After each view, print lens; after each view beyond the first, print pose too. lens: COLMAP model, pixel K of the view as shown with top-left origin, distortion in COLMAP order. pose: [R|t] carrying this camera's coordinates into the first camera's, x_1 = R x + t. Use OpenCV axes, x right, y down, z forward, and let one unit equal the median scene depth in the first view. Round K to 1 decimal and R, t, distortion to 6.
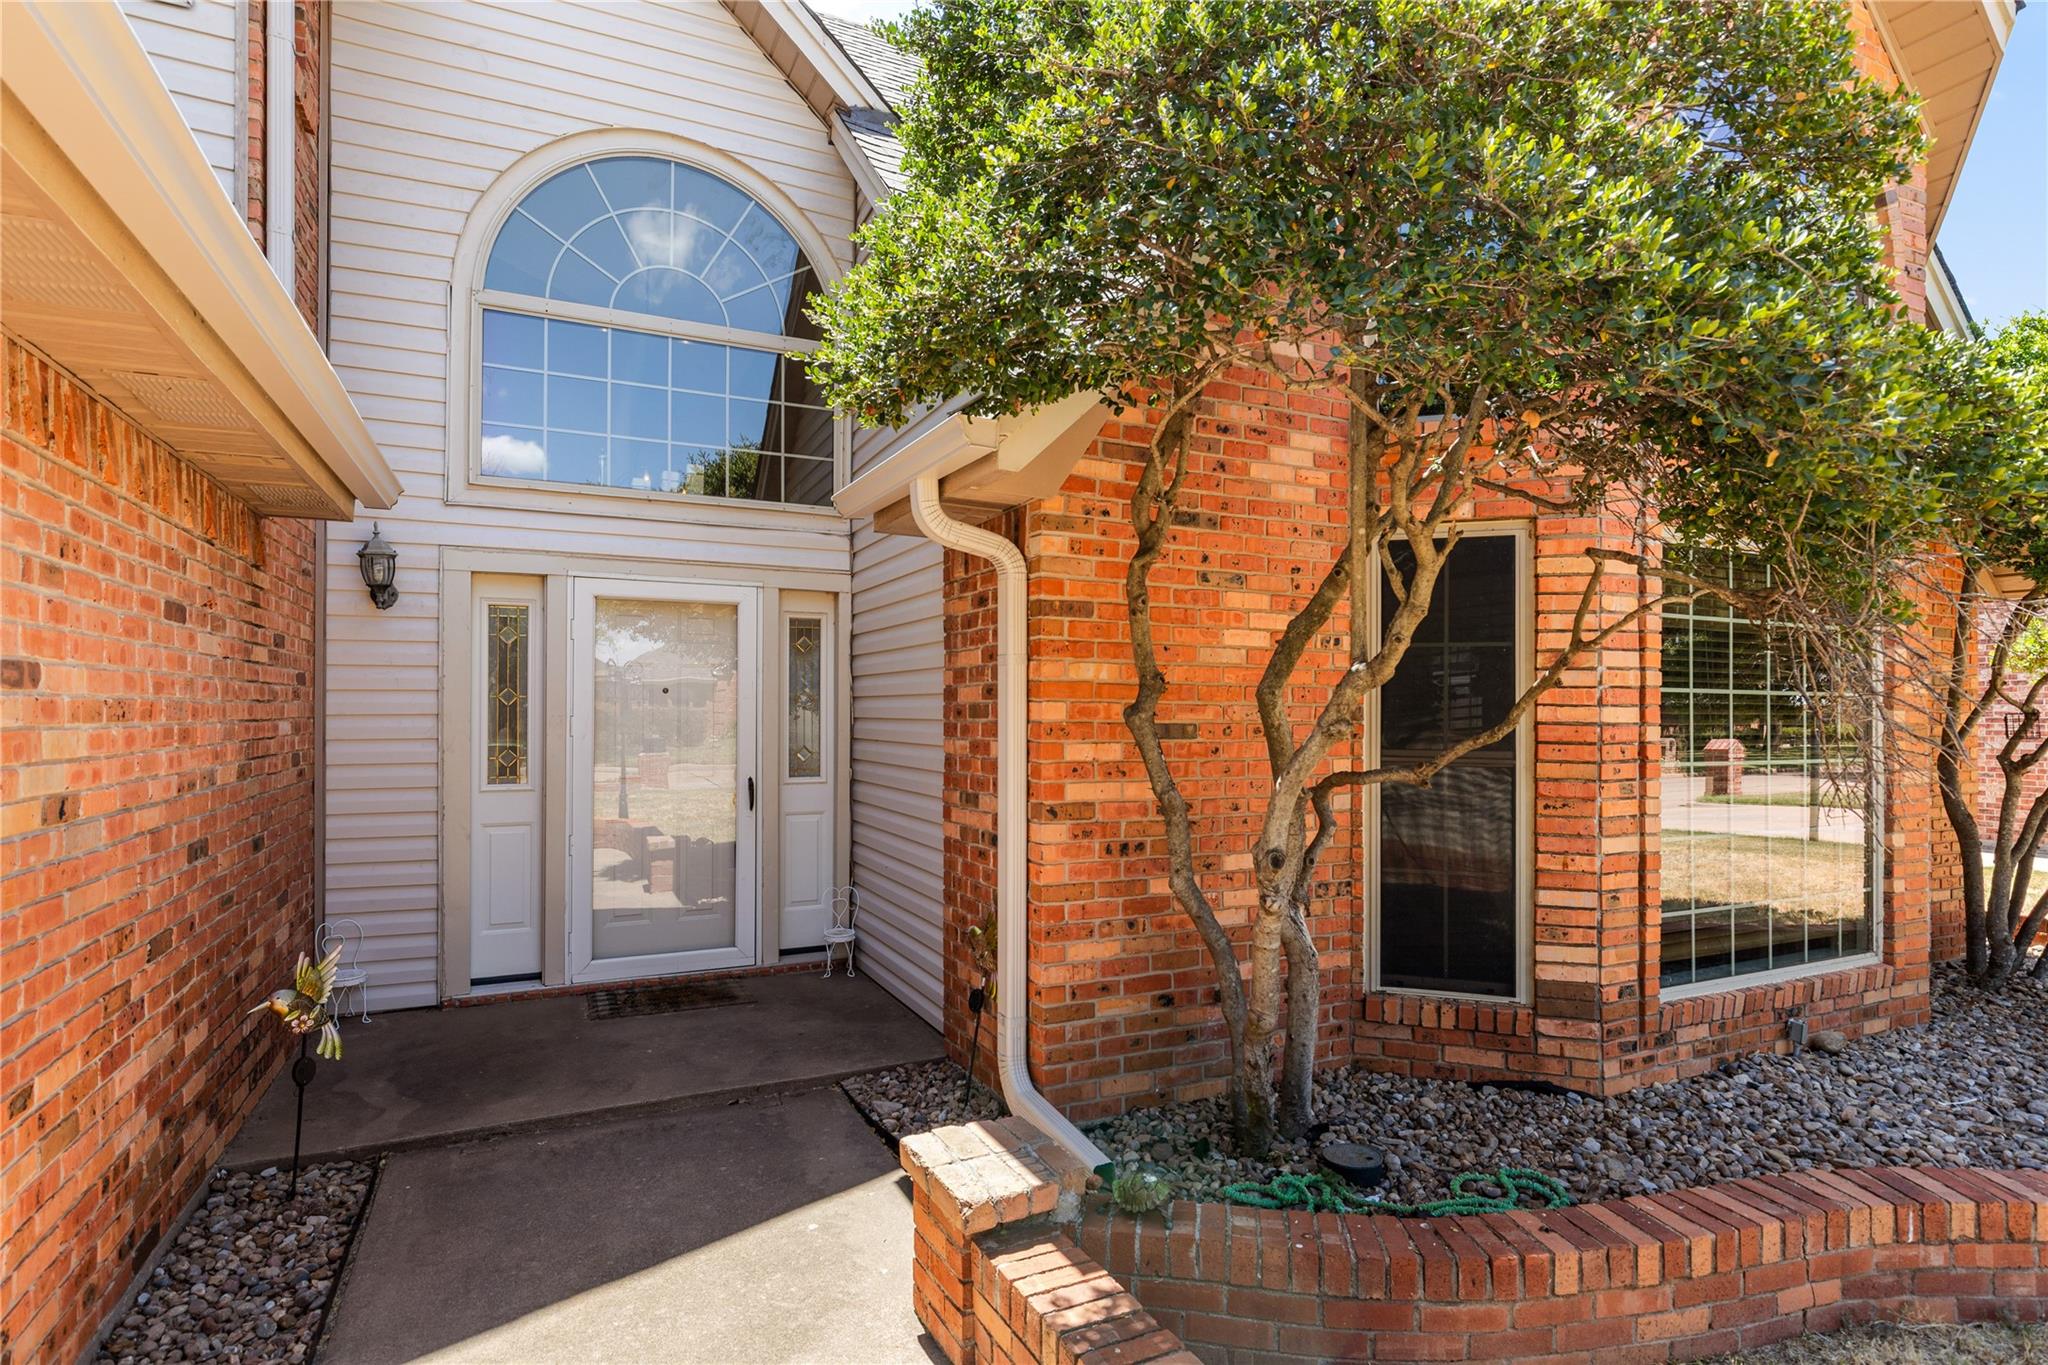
lens RADIAL K [[1045.2, 0, 1038.0], [0, 1045.2, 693.6], [0, 0, 1]] dist [0.004032, 0.000713]
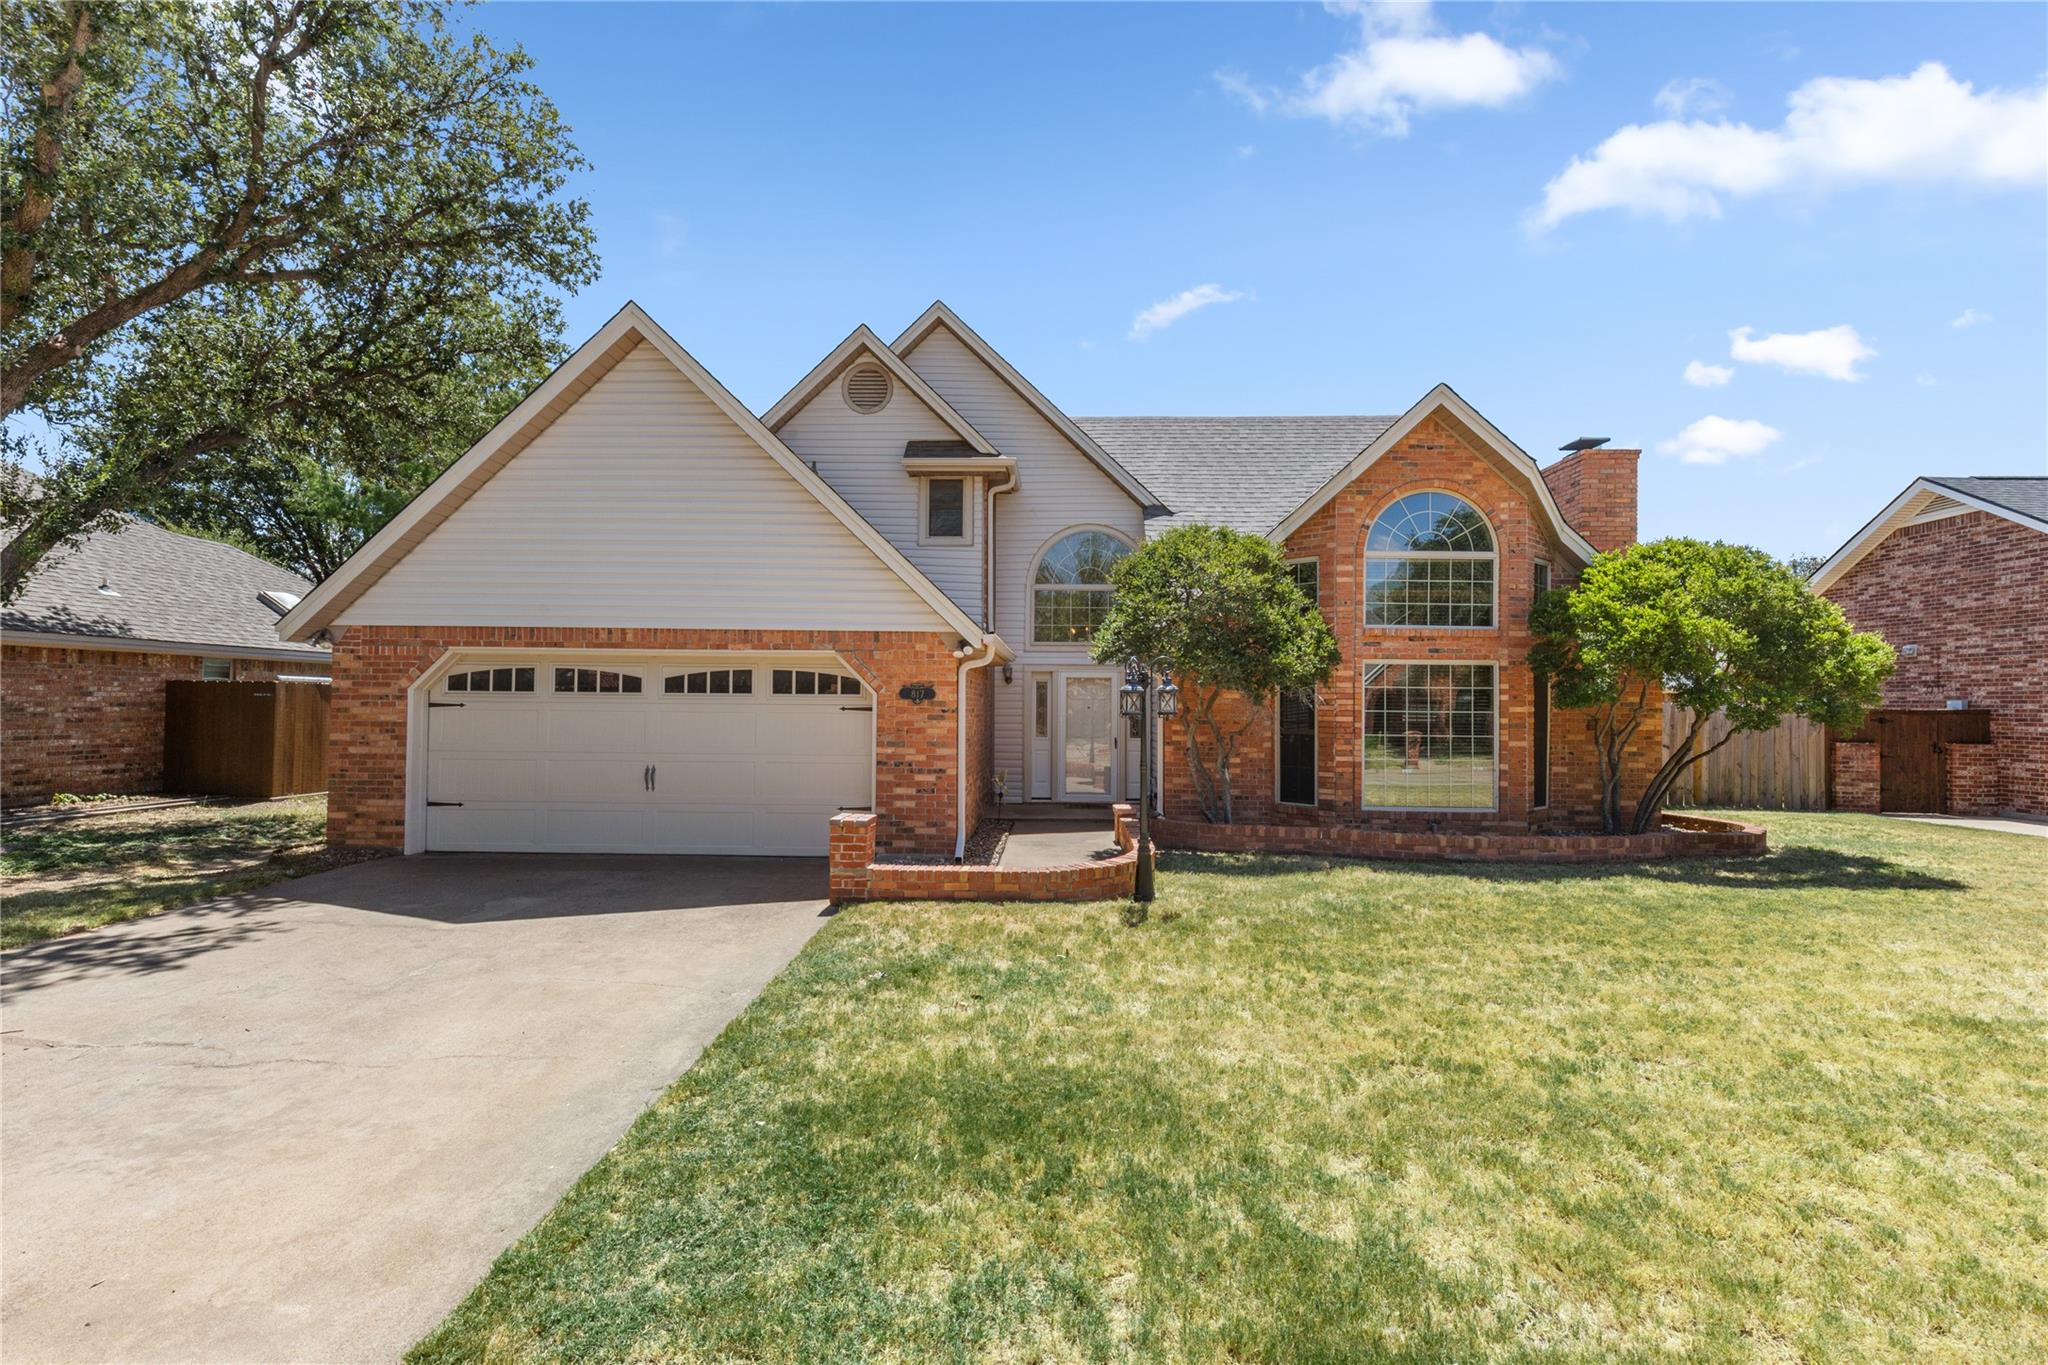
lens RADIAL K [[935.1, 0, 1025.4], [0, 935.1, 690.1], [0, 0, 1]] dist [0.008161, -0.001651]
pose [[0.883706, -0.004930, -0.468016, 1.014392], [0.003573, 0.999986, -0.003789, -0.061164], [0.468028, 0.001676, 0.883712, -1.995937]]
